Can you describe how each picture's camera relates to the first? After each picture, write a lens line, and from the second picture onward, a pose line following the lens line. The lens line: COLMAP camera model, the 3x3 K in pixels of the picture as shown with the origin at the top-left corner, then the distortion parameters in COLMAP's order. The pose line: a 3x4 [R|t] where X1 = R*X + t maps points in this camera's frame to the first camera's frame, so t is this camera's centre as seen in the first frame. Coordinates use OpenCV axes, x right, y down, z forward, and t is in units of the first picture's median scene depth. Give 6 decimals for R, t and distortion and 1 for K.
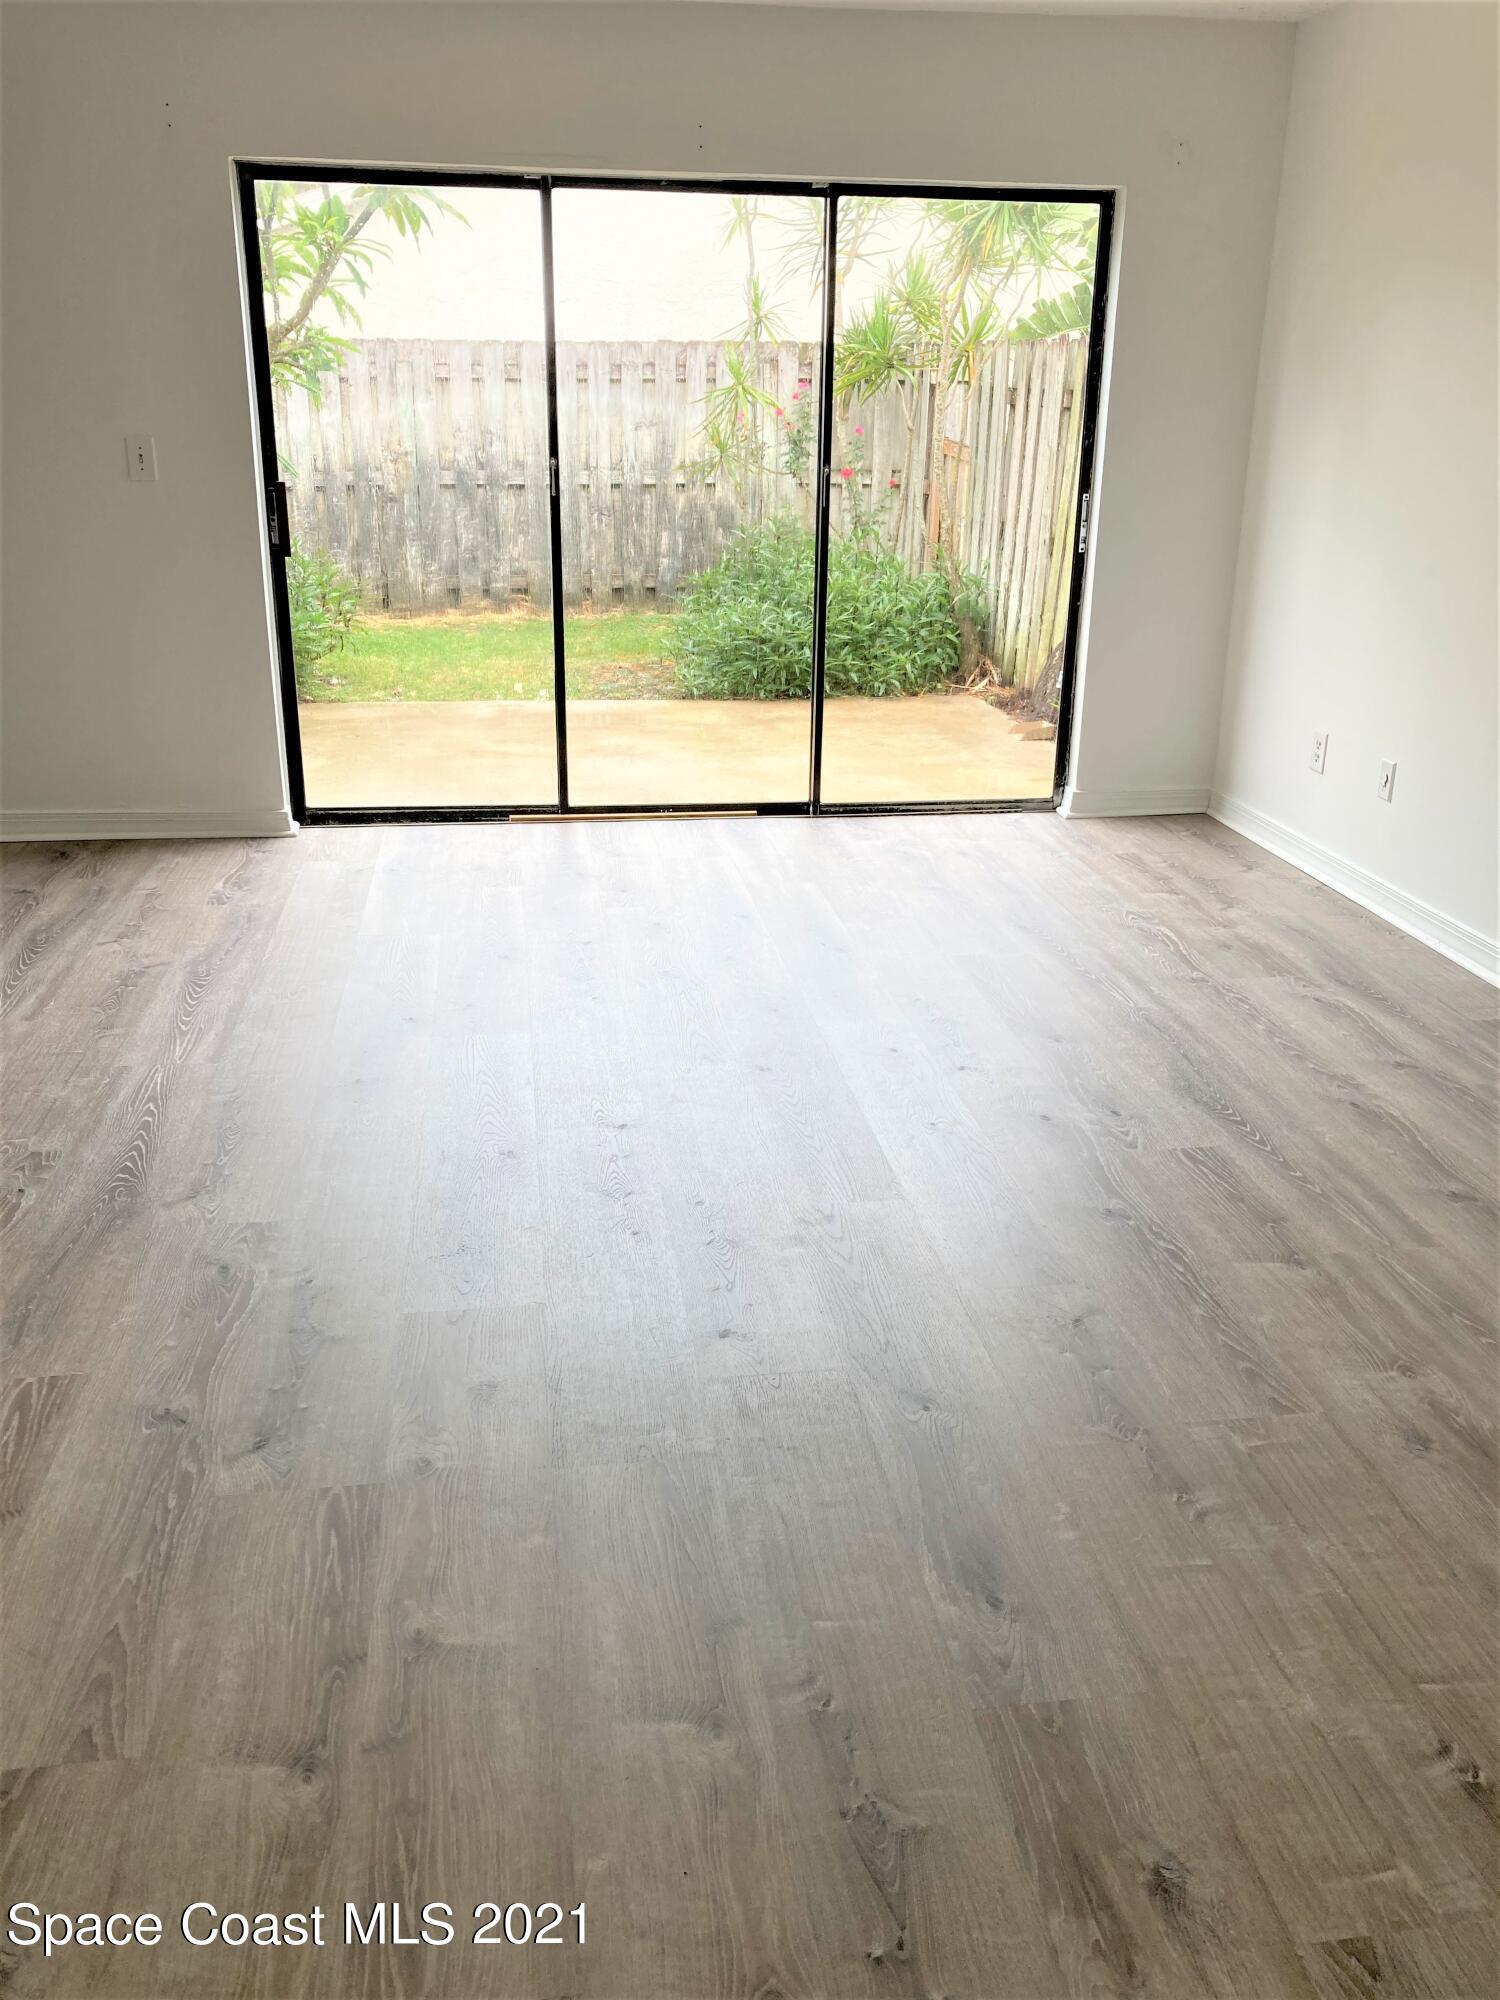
lens RADIAL K [[1620.4, 0, 751.9], [0, 1620.4, 999.5], [0, 0, 1]] dist [0.005064, -0.004006]
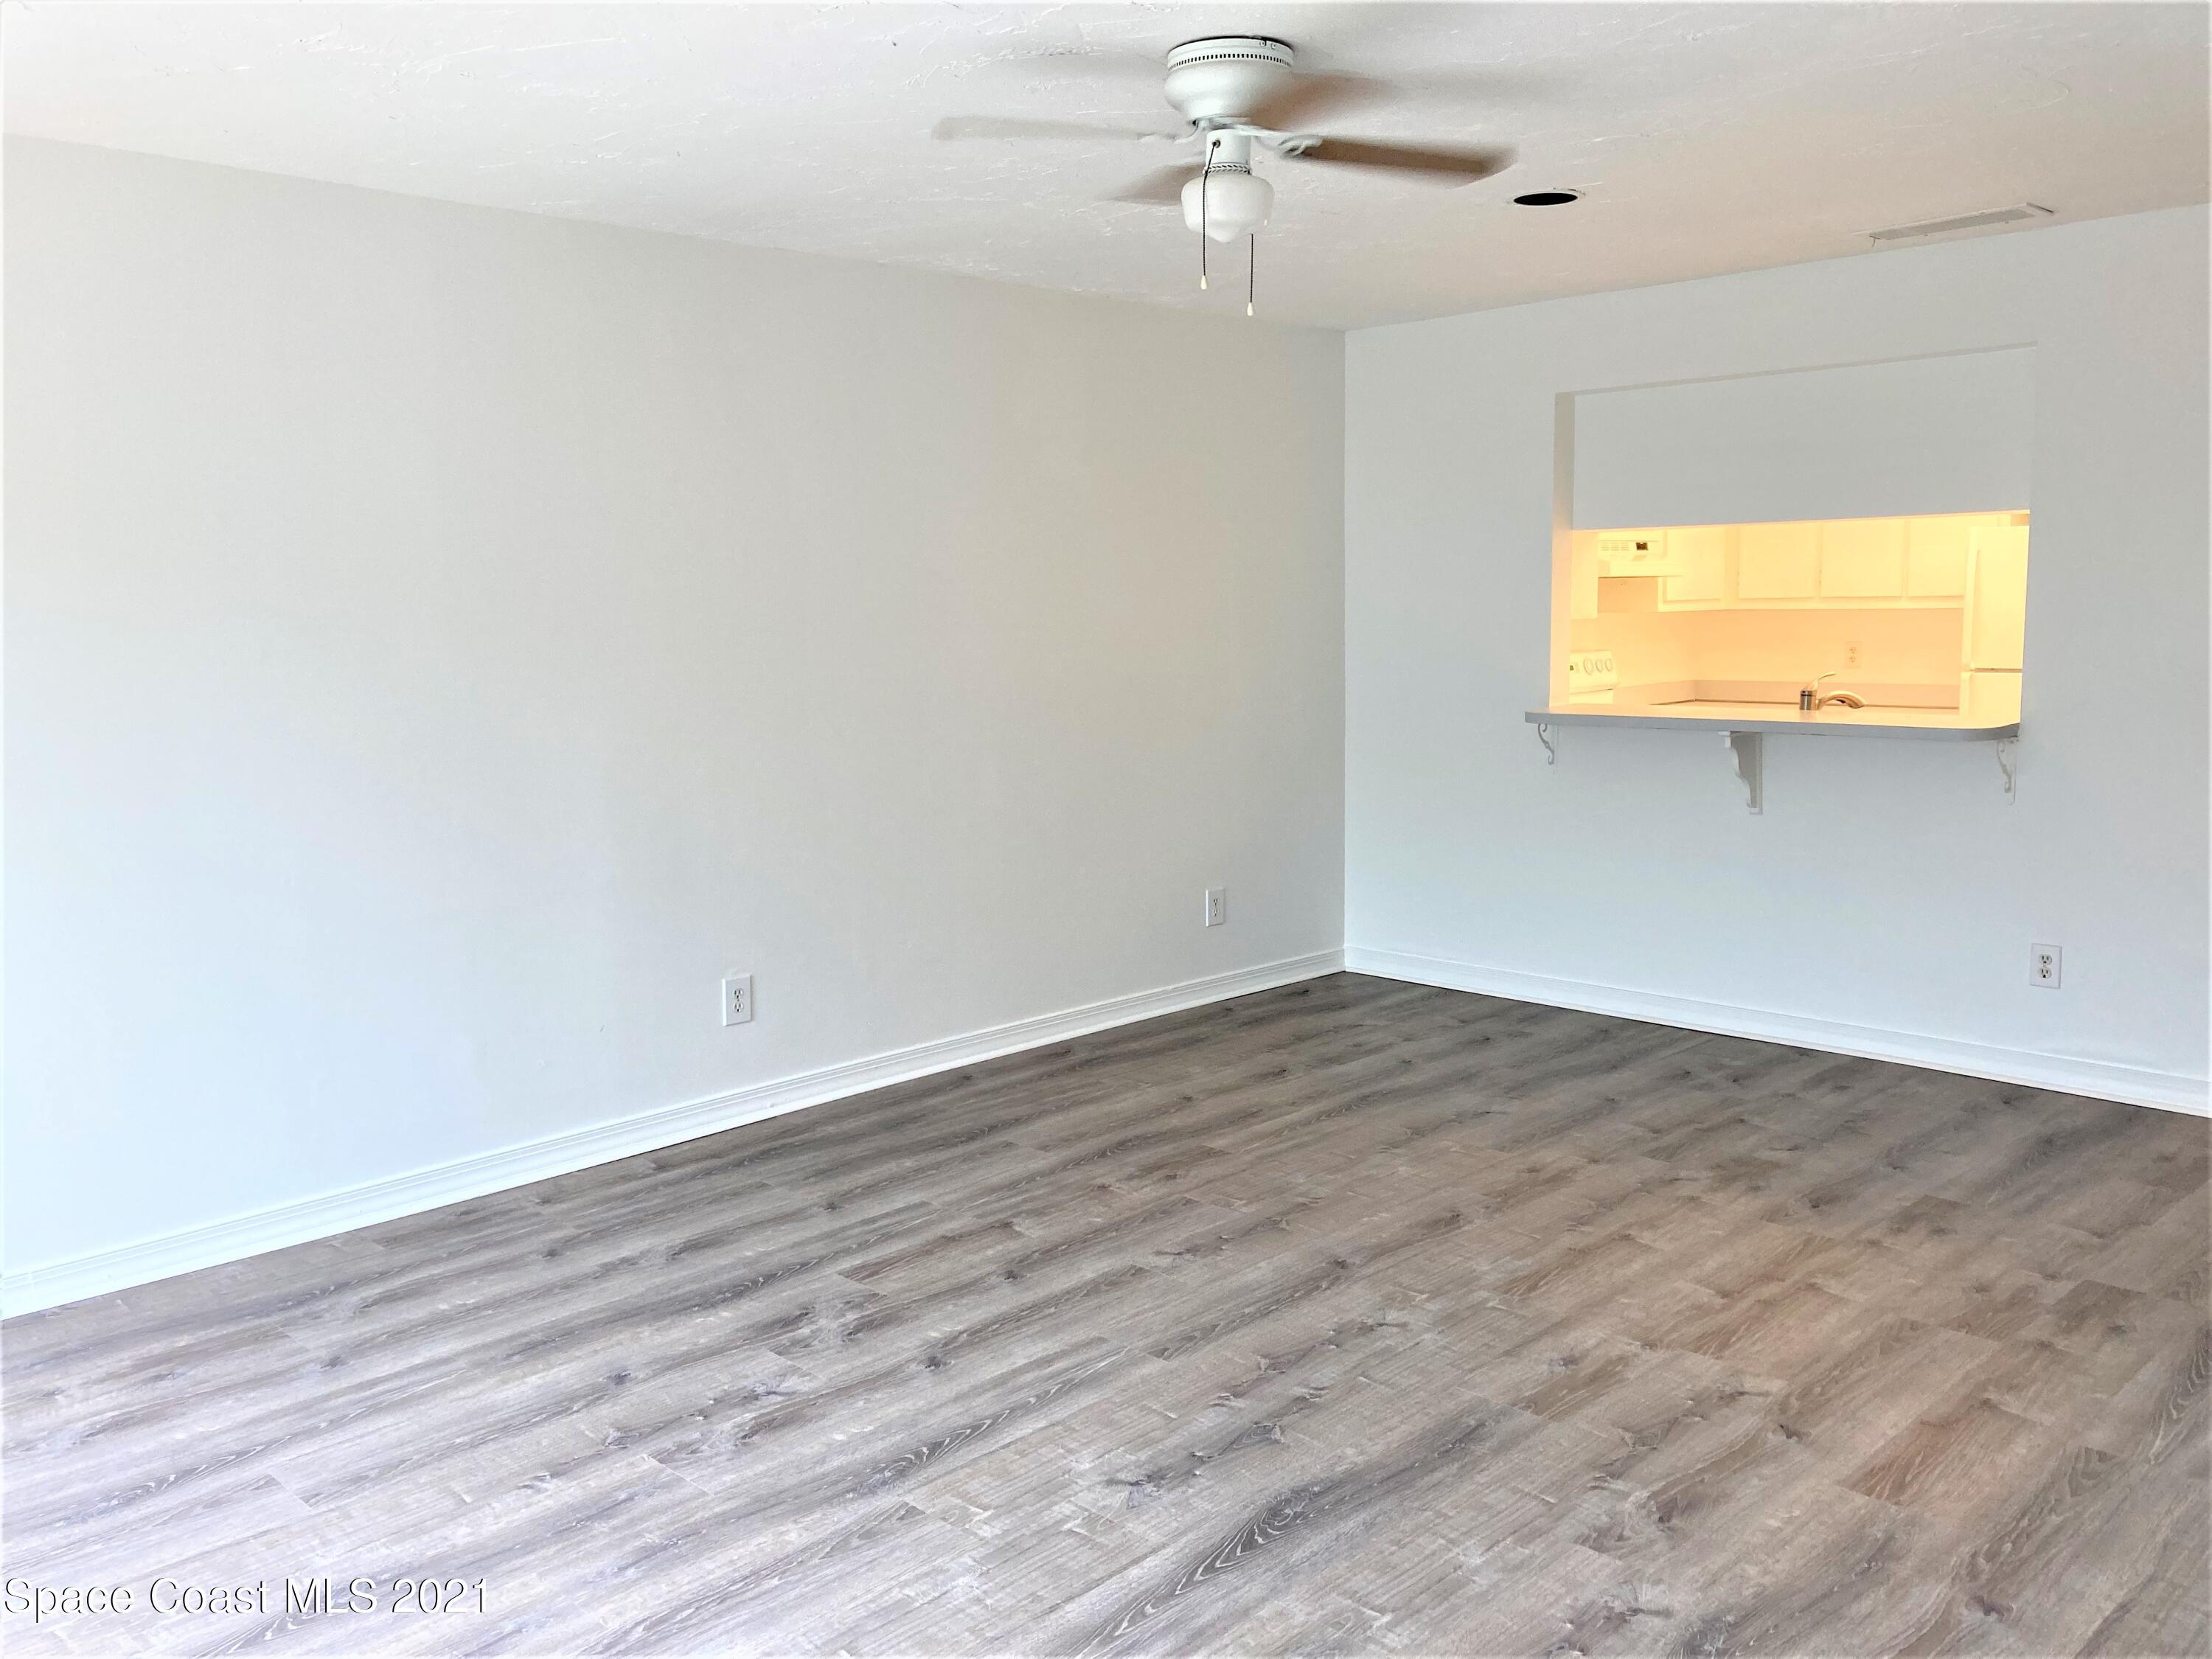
lens RADIAL K [[1792.2, 0, 1106.3], [0, 1792.2, 829.2], [0, 0, 1]] dist [0.005064, -0.004006]
pose [[-0.588857, -0.108297, 0.800949, -0.778919], [0.292497, 0.895258, 0.336093, -0.542042], [-0.753454, 0.432186, -0.495502, 1.329250]]
